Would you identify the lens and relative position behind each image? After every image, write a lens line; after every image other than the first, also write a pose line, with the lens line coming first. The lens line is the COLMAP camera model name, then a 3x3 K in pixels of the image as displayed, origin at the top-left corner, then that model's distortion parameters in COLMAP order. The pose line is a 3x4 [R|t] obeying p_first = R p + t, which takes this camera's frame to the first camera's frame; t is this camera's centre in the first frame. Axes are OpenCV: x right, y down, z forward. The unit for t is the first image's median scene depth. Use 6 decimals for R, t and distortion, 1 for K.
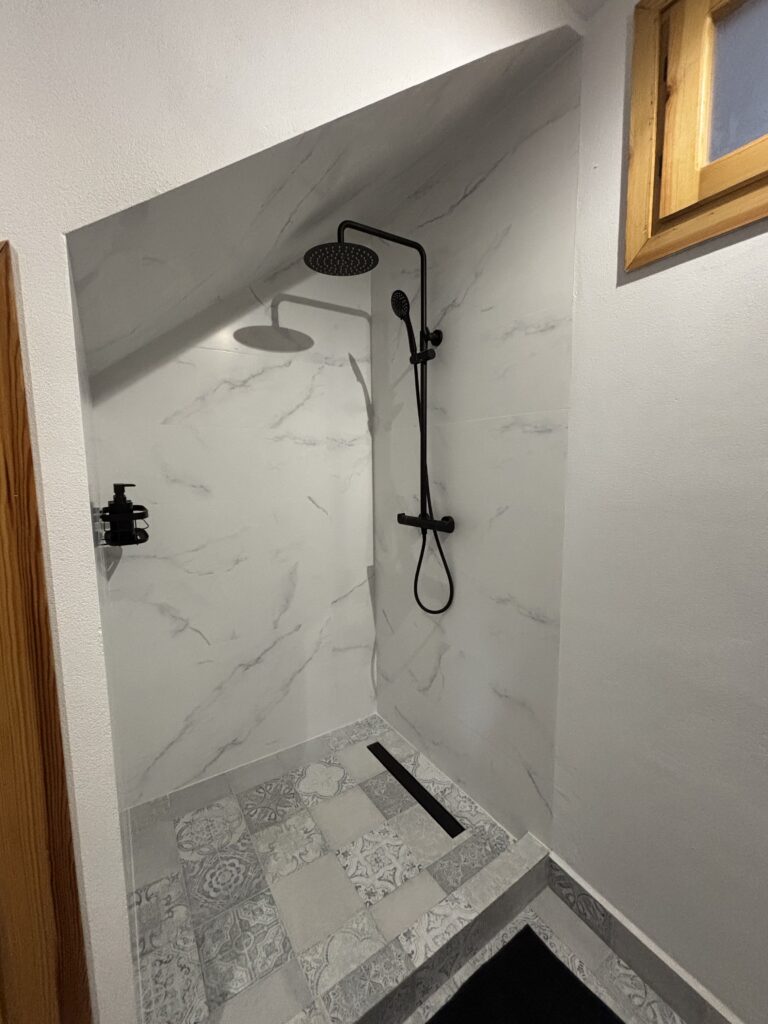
lens RADIAL K [[410.5, 0, 386.3], [0, 410.5, 509.9], [0, 0, 1]] dist [-0.002290, -0.000165]
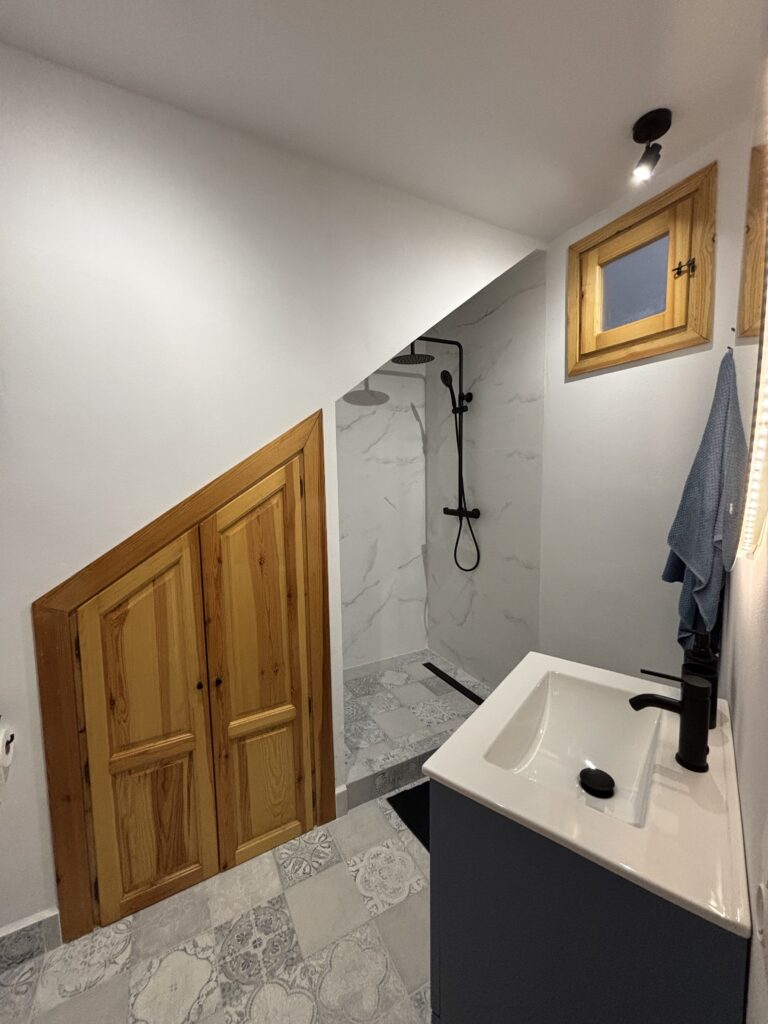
lens RADIAL K [[412.2, 0, 384.0], [0, 412.2, 512.0], [0, 0, 1]] dist [-0.001654, 0.005526]
pose [[0.995554, 0.001649, -0.094182, -0.052639], [-0.002389, 0.999967, -0.007749, 0.040306], [0.094166, 0.007940, 0.995525, -0.600233]]
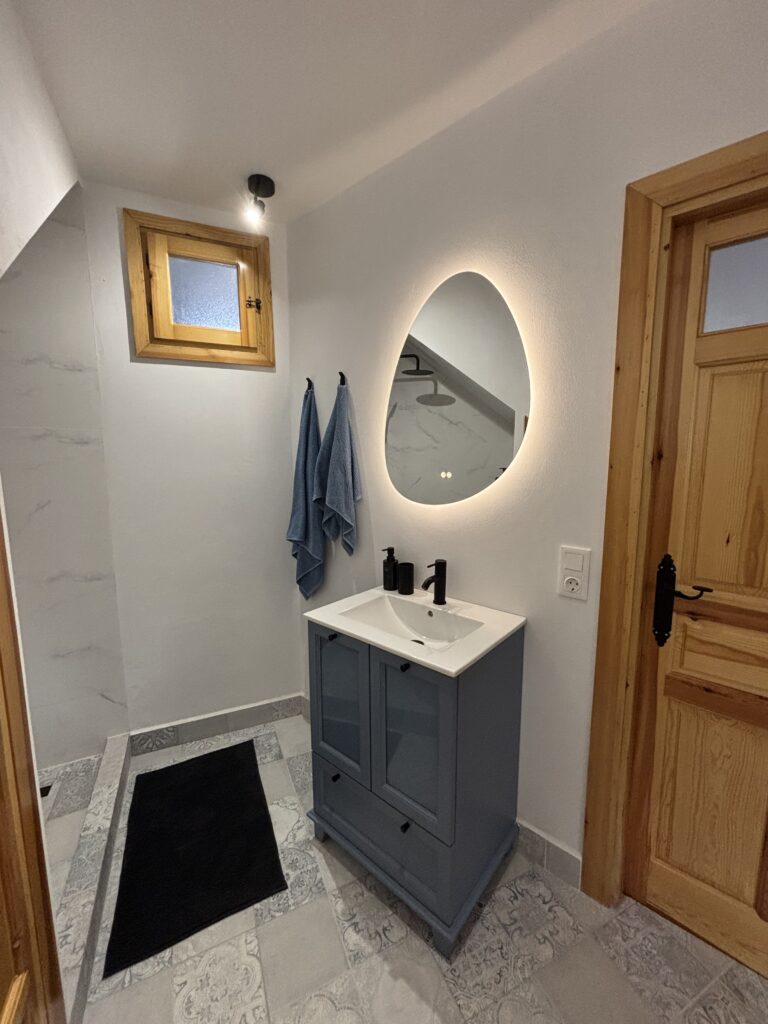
lens RADIAL K [[416.1, 0, 384.3], [0, 416.1, 509.5], [0, 0, 1]] dist [0.001576, 0.000315]
pose [[0.152992, -0.120497, 0.980854, -0.649699], [0.112378, 0.988221, 0.103874, 0.000473], [-0.981817, 0.094334, 0.164731, -0.164125]]
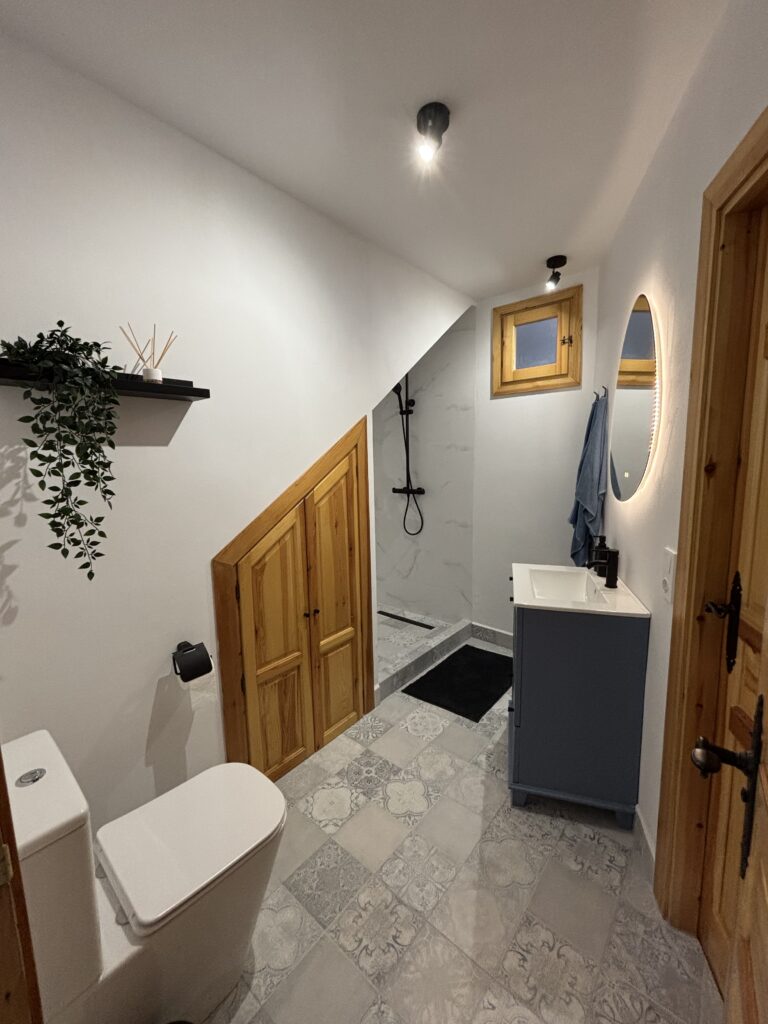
lens RADIAL K [[411.0, 0, 384.0], [0, 411.0, 512.0], [0, 0, 1]] dist [0.020145, -0.000129]
pose [[0.962295, -0.046811, 0.267951, -0.580956], [0.040371, 0.998749, 0.029498, 0.070293], [-0.268996, -0.017568, 0.962981, -0.962786]]
